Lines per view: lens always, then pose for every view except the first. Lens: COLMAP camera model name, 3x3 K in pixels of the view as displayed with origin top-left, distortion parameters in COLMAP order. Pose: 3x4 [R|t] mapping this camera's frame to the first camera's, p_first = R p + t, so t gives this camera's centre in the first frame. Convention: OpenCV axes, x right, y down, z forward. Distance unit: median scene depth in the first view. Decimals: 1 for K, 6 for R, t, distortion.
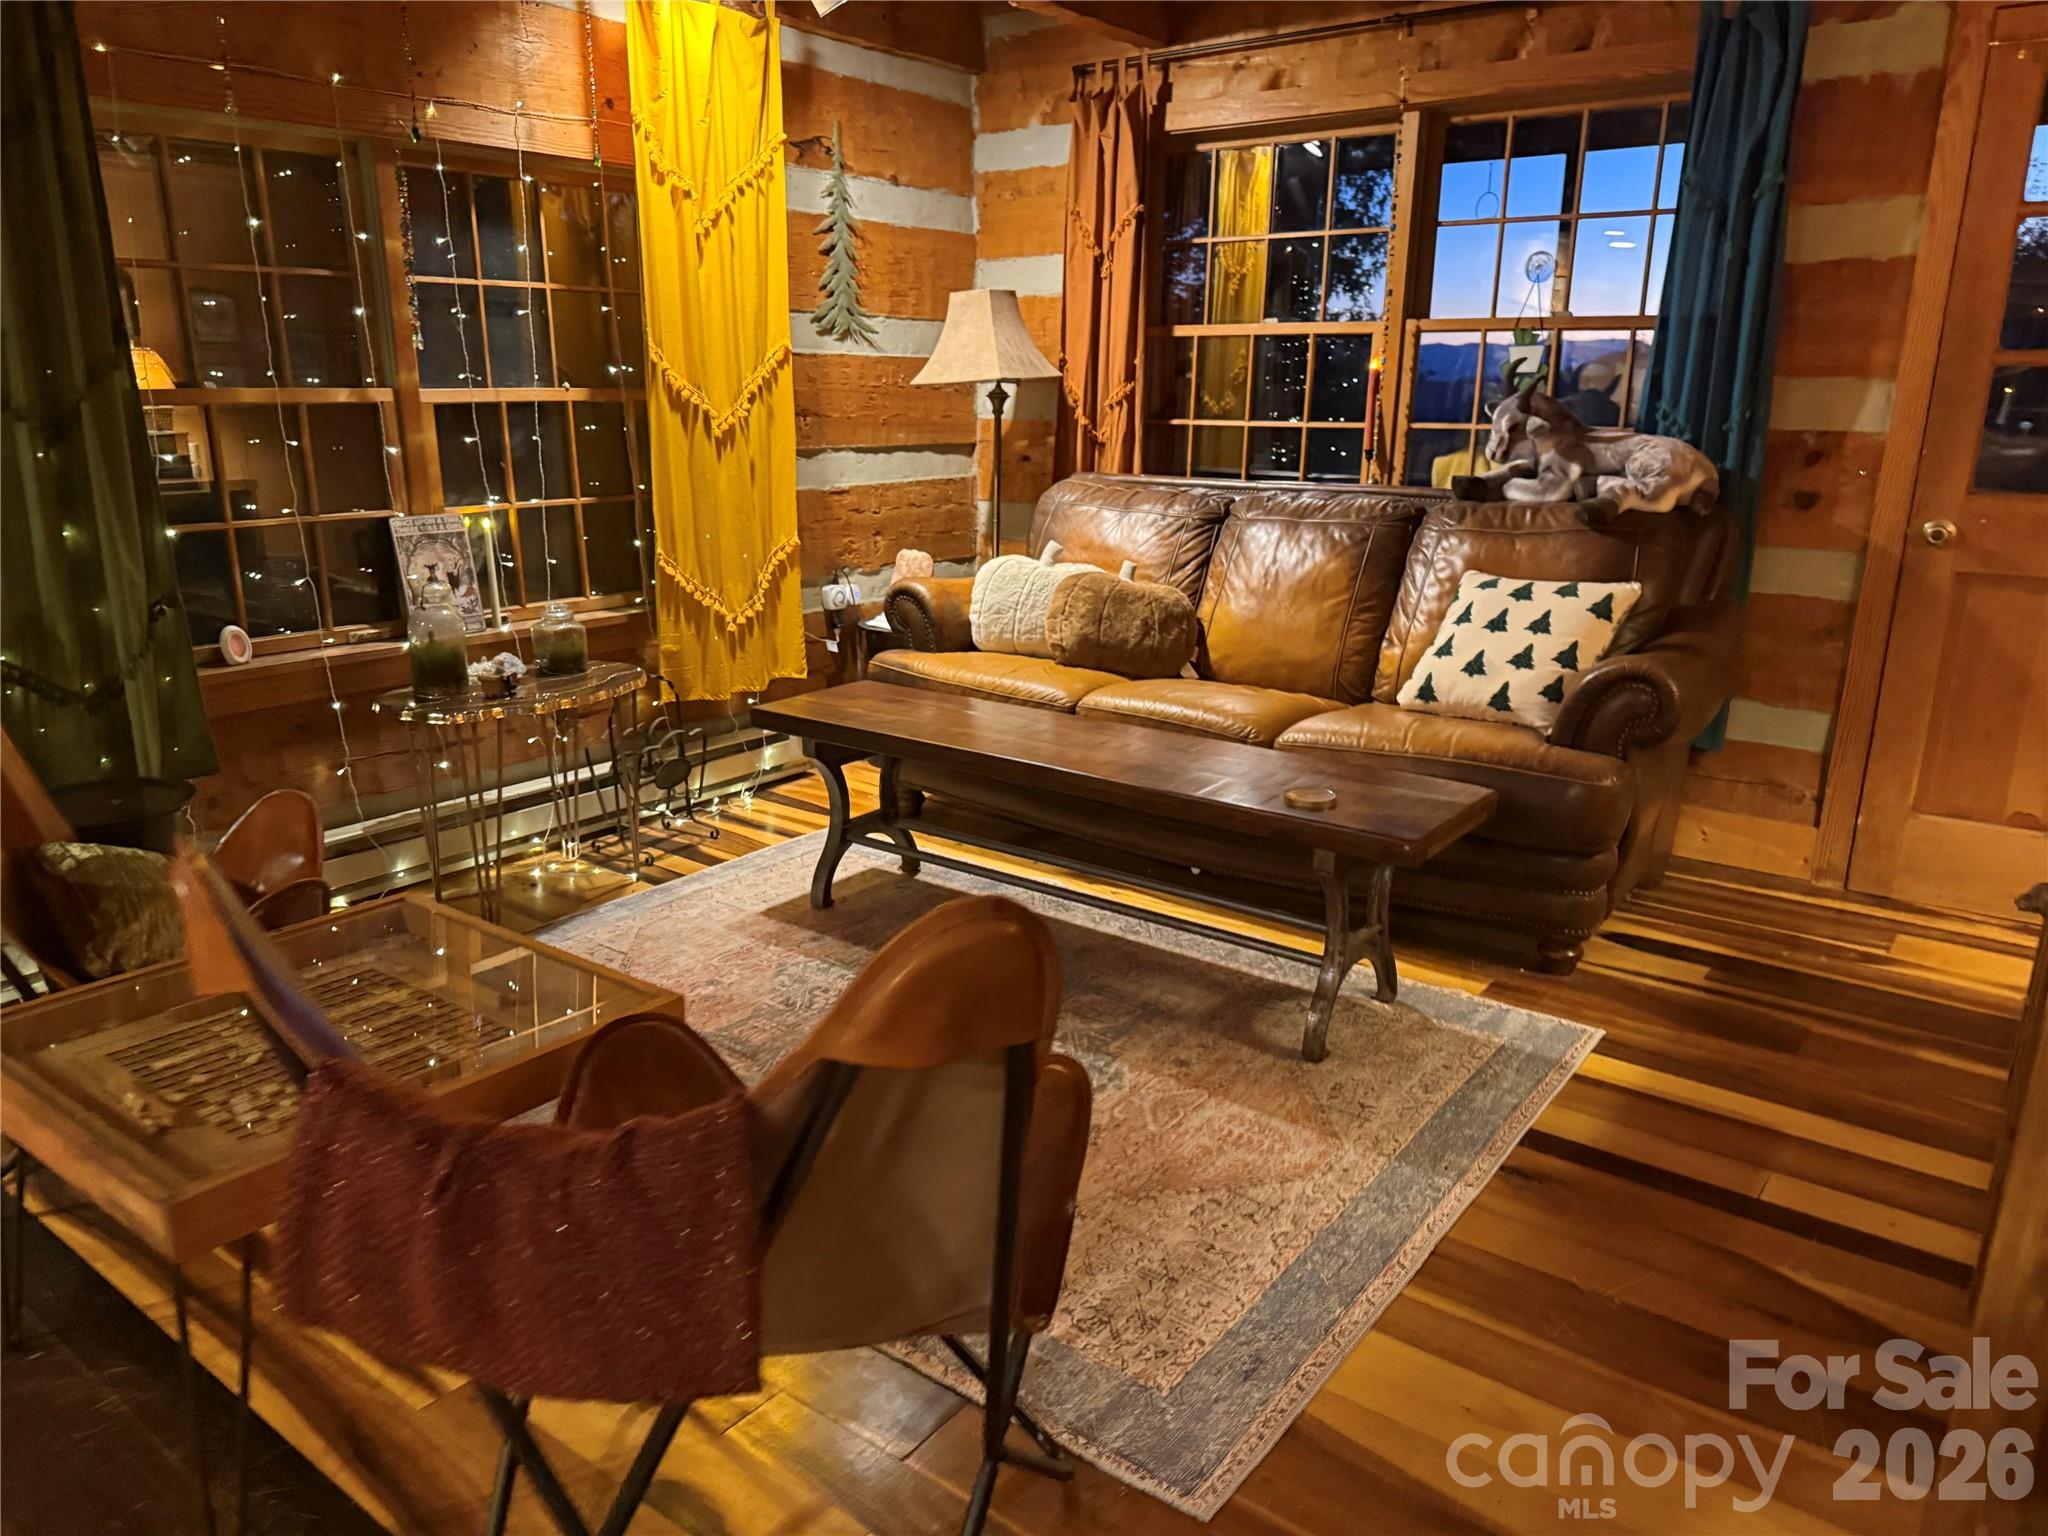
lens RADIAL K [[1410.1, 0, 1016.8], [0, 1410.1, 804.4], [0, 0, 1]] dist [0.043861, -0.073228]
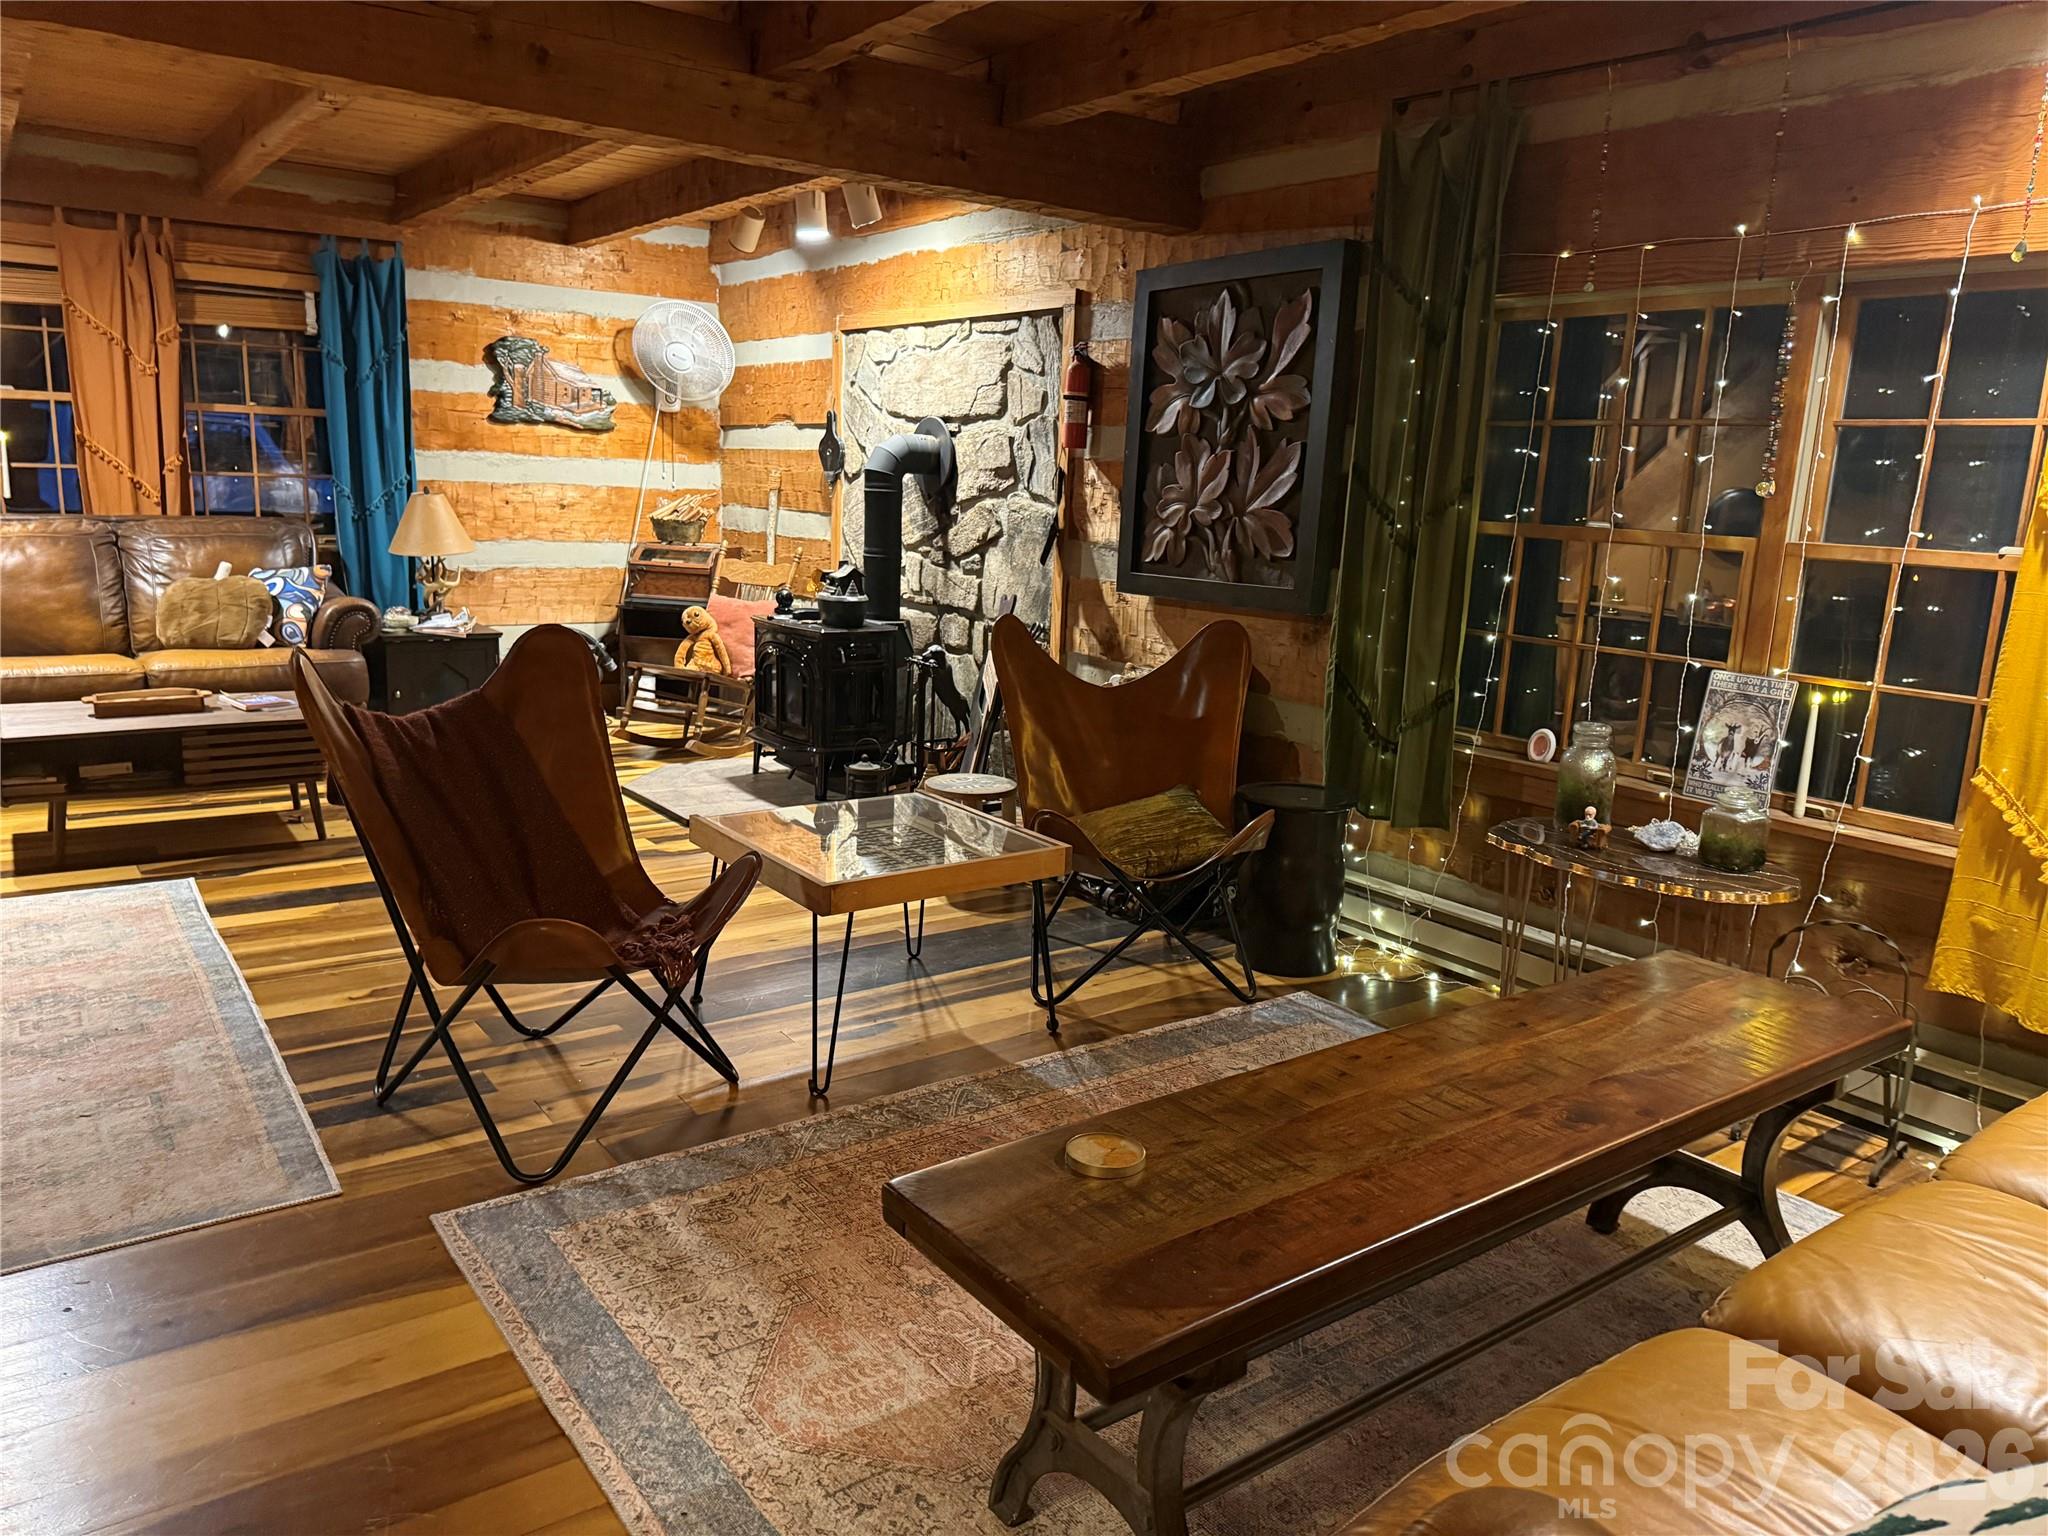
lens RADIAL K [[1422.6, 0, 1013.5], [0, 1422.6, 791.8], [0, 0, 1]] dist [0.067293, -0.097953]
pose [[-0.283236, 0.191171, -0.939804, 0.571025], [-0.310356, 0.908932, 0.278426, -0.231855], [0.907445, 0.370534, -0.198112, 0.736141]]
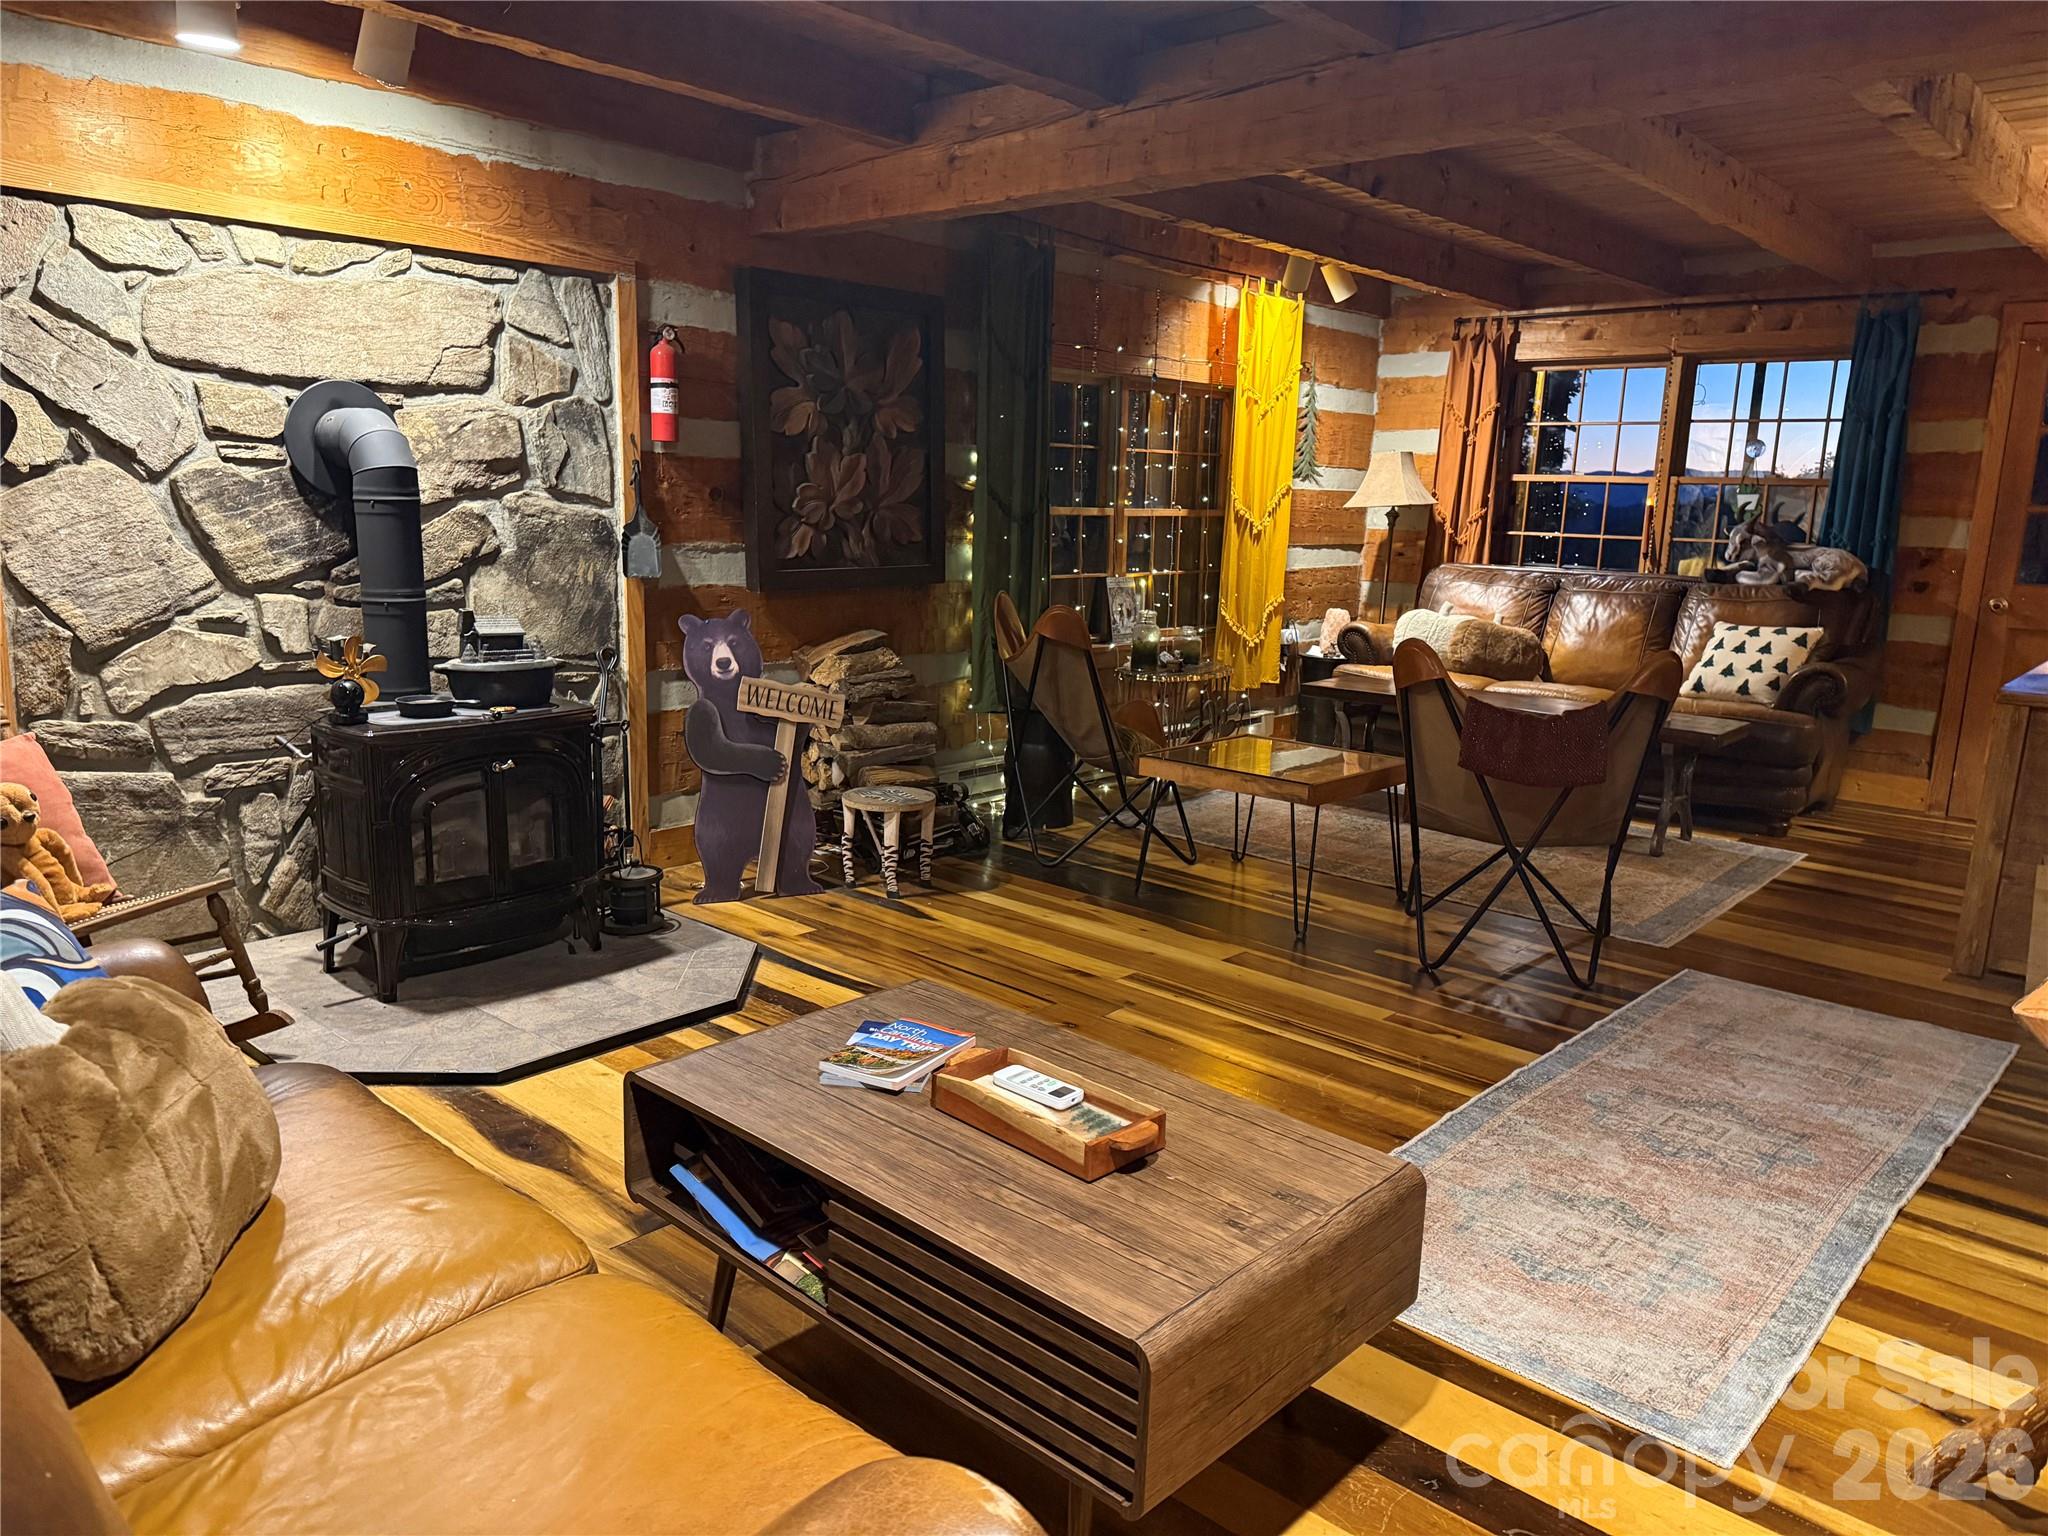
lens RADIAL K [[1422.6, 0, 1013.5], [0, 1422.6, 791.8], [0, 0, 1]] dist [0.067293, -0.097953]
pose [[0.996550, 0.036750, -0.074409, -0.384112], [-0.042607, 0.995987, -0.078711, 0.208169], [0.071218, 0.081610, 0.994117, -0.758776]]
